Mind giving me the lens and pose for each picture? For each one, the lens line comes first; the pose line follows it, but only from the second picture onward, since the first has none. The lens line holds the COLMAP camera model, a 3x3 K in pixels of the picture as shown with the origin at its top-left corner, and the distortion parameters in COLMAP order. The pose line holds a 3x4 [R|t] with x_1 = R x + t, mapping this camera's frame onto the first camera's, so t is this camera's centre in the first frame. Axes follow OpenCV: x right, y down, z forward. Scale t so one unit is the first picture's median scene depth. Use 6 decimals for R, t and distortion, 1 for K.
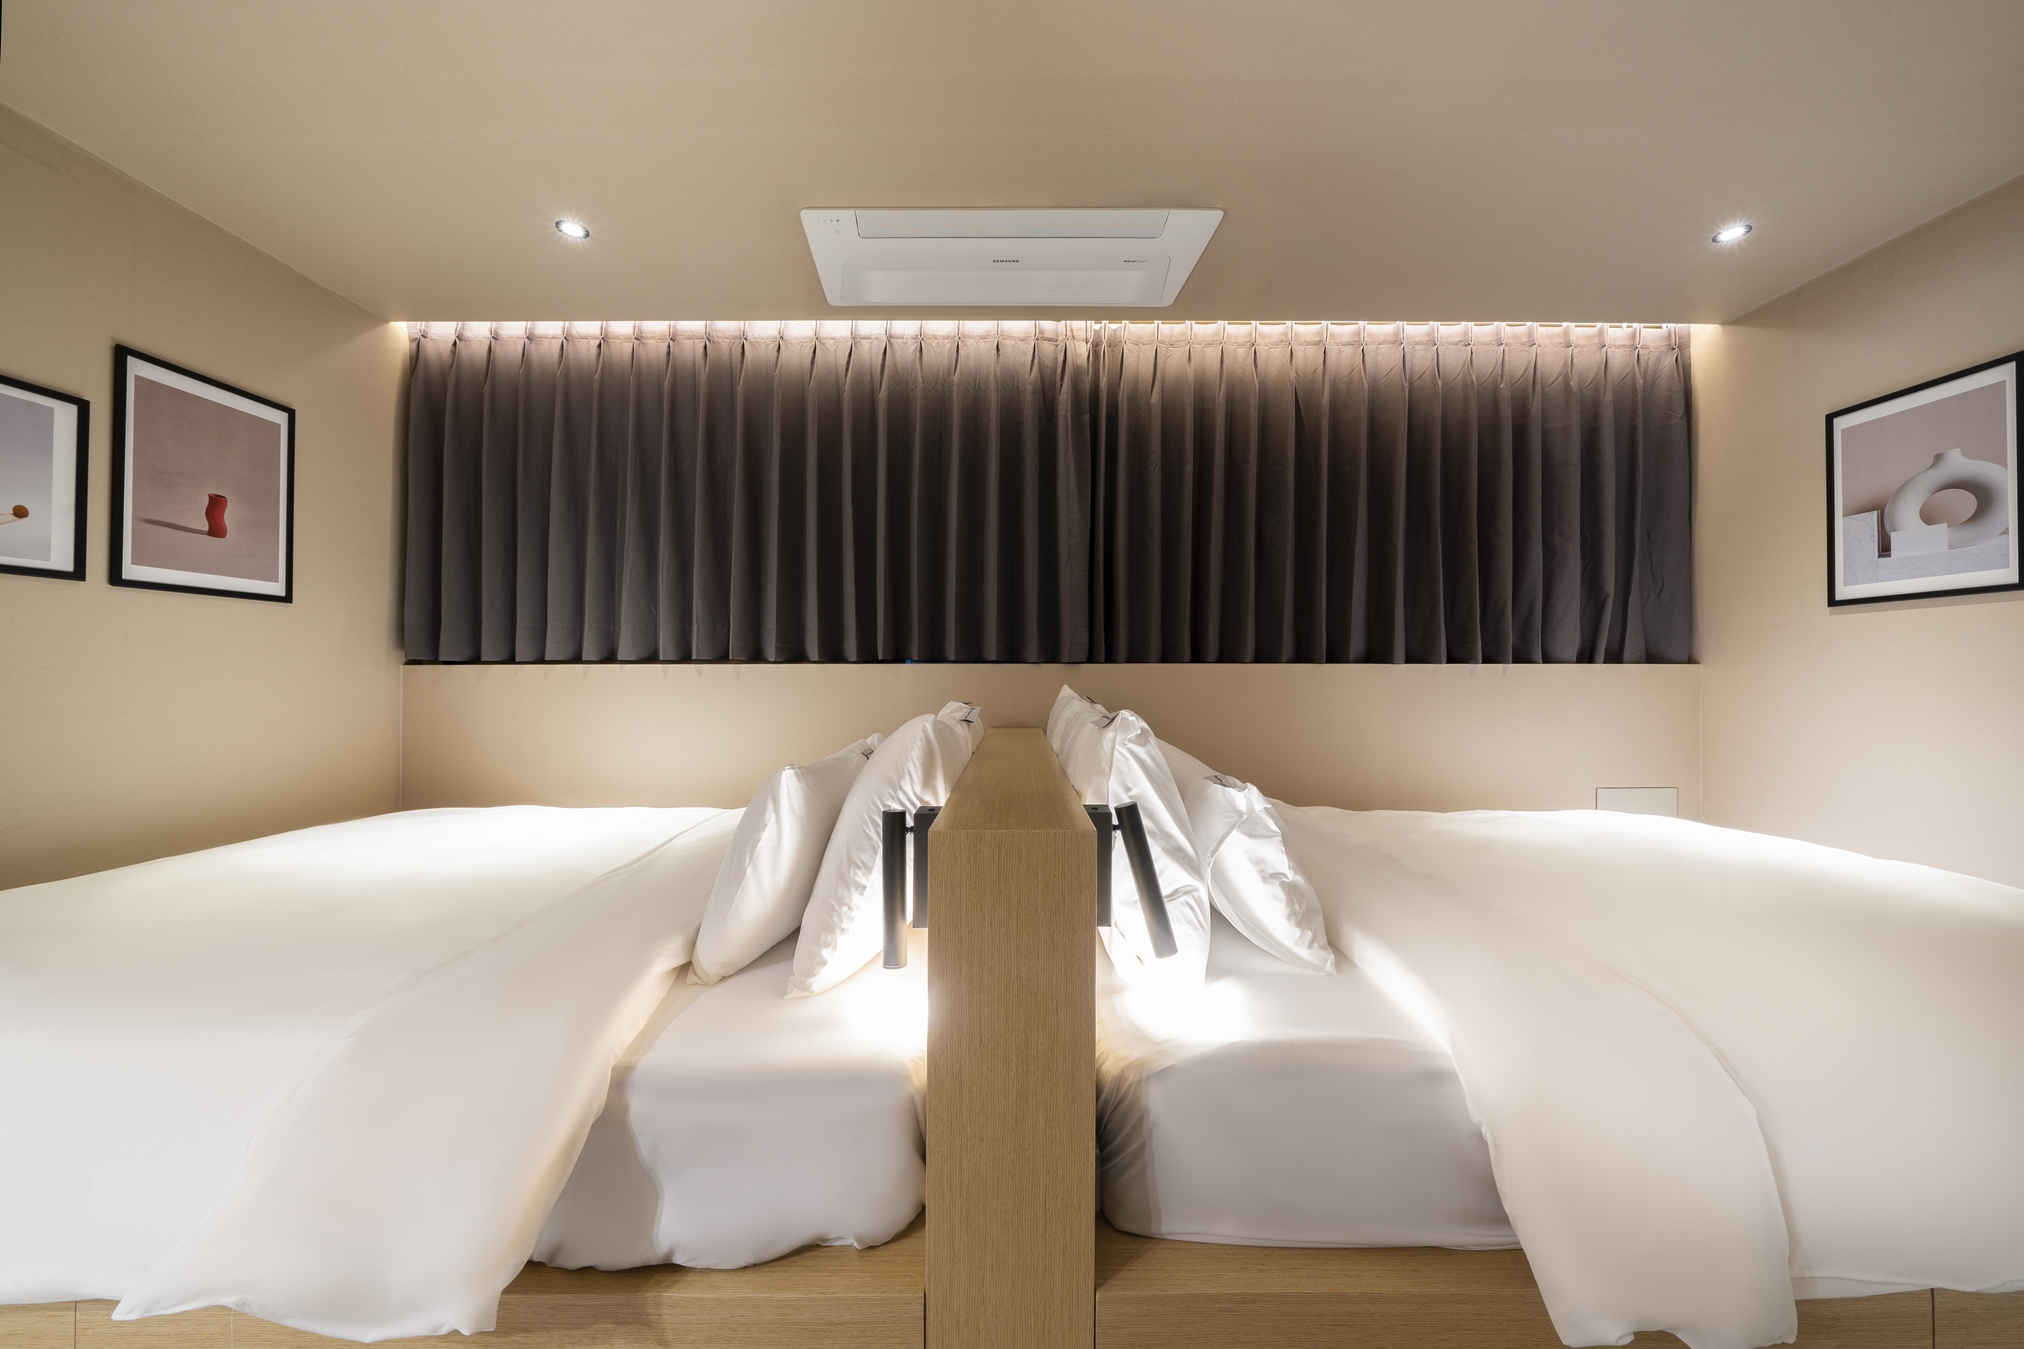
lens RADIAL K [[706.5, 0, 1010.3], [0, 706.5, 668.1], [0, 0, 1]] dist [0.008769, 0.000499]
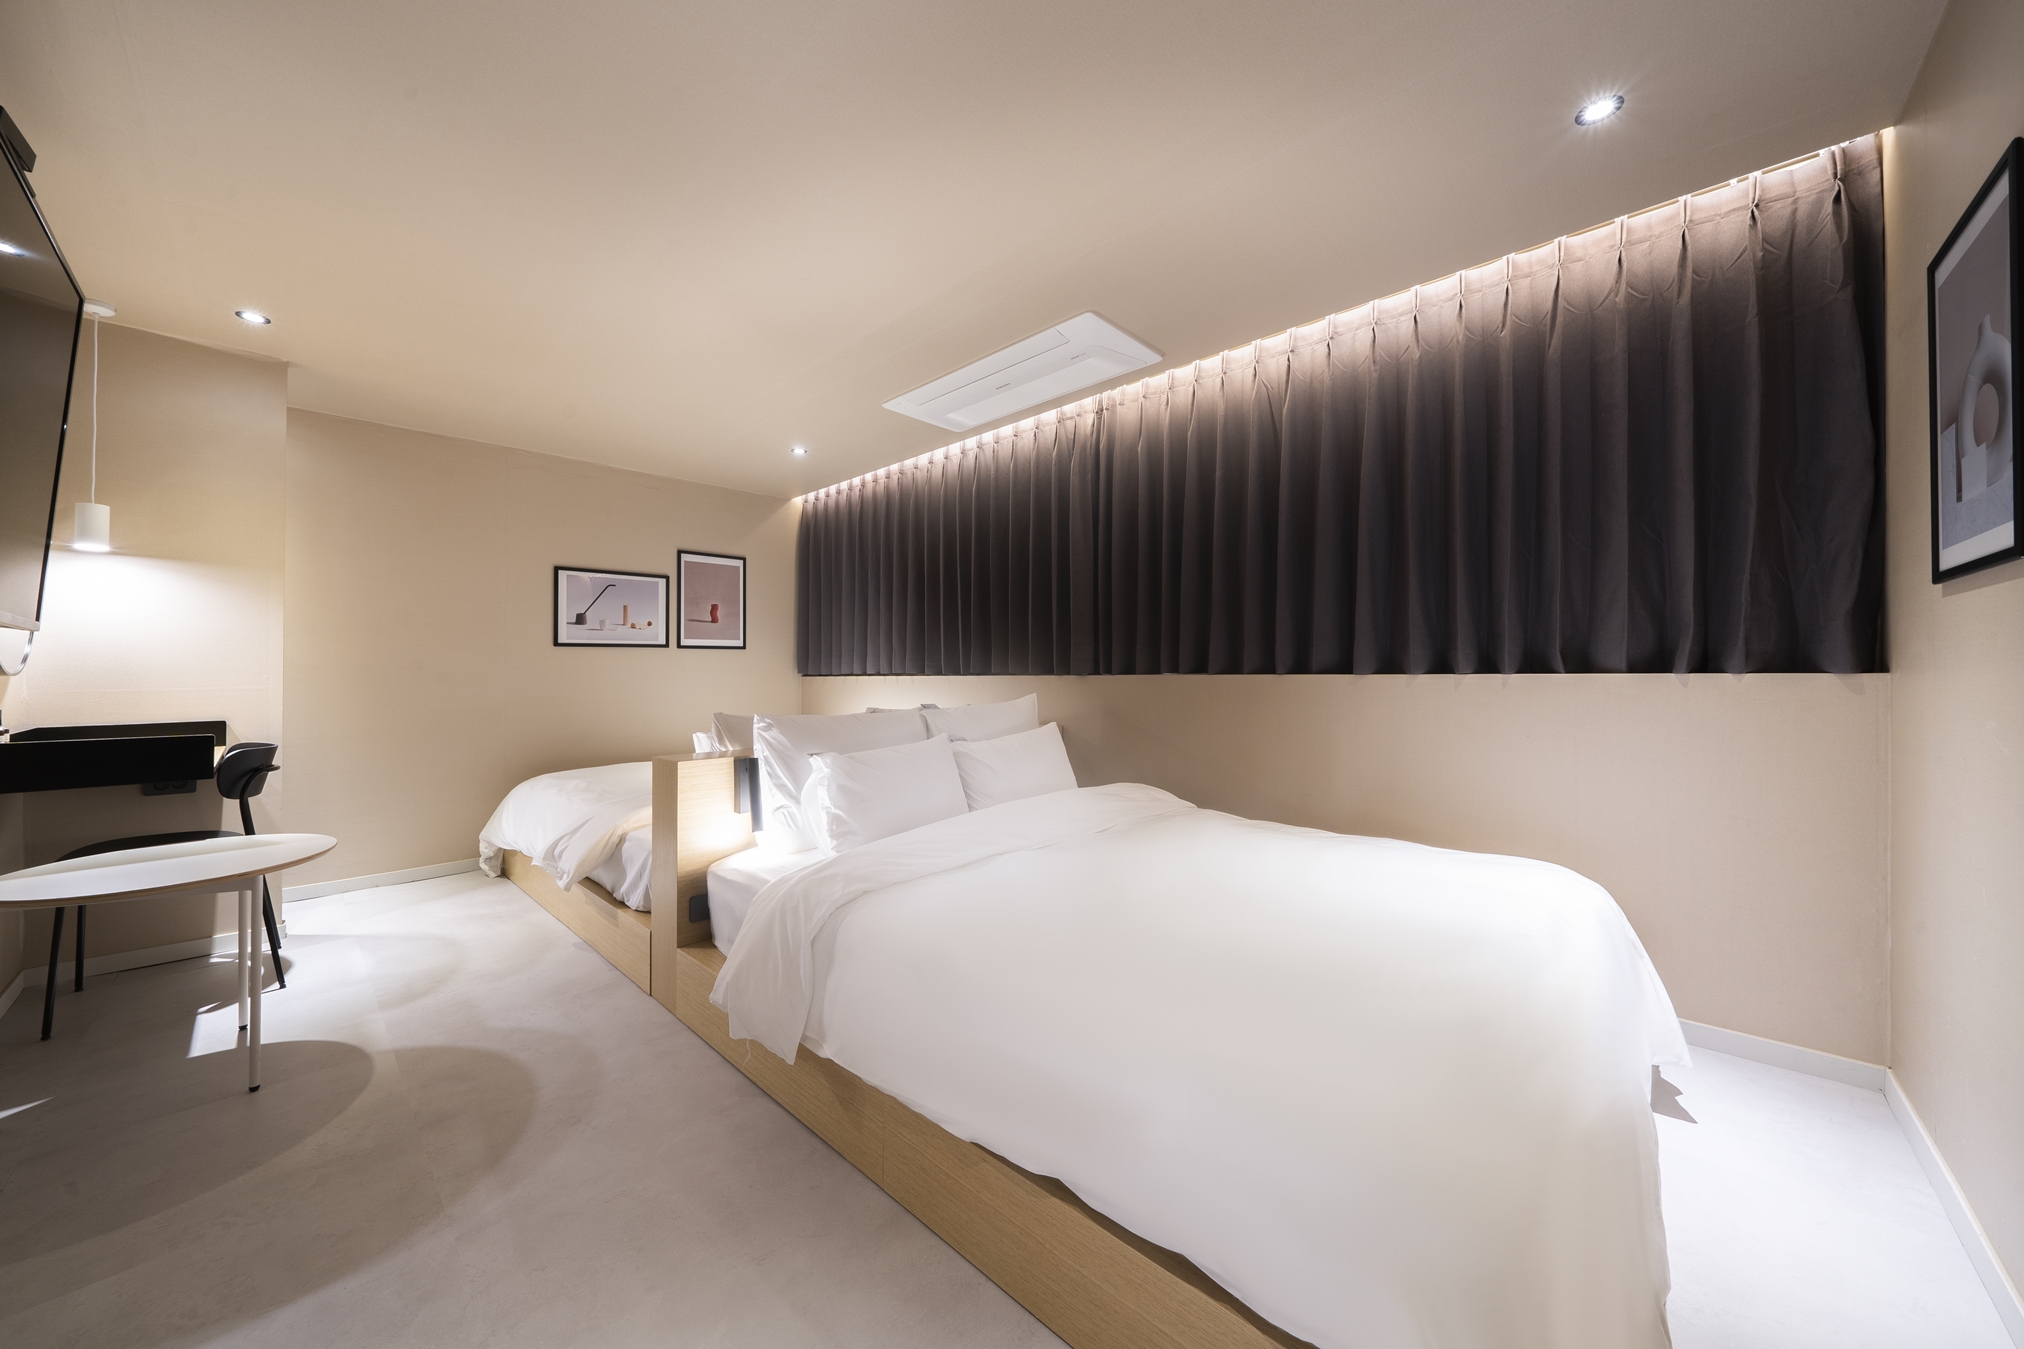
lens RADIAL K [[706.5, 0, 1021.4], [0, 706.5, 663.3], [0, 0, 1]] dist [0.008769, 0.000499]
pose [[0.733214, -0.016362, -0.679801, 0.998052], [0.012707, 0.999866, -0.010360, -0.020410], [0.679879, -0.001042, 0.733323, 0.024139]]
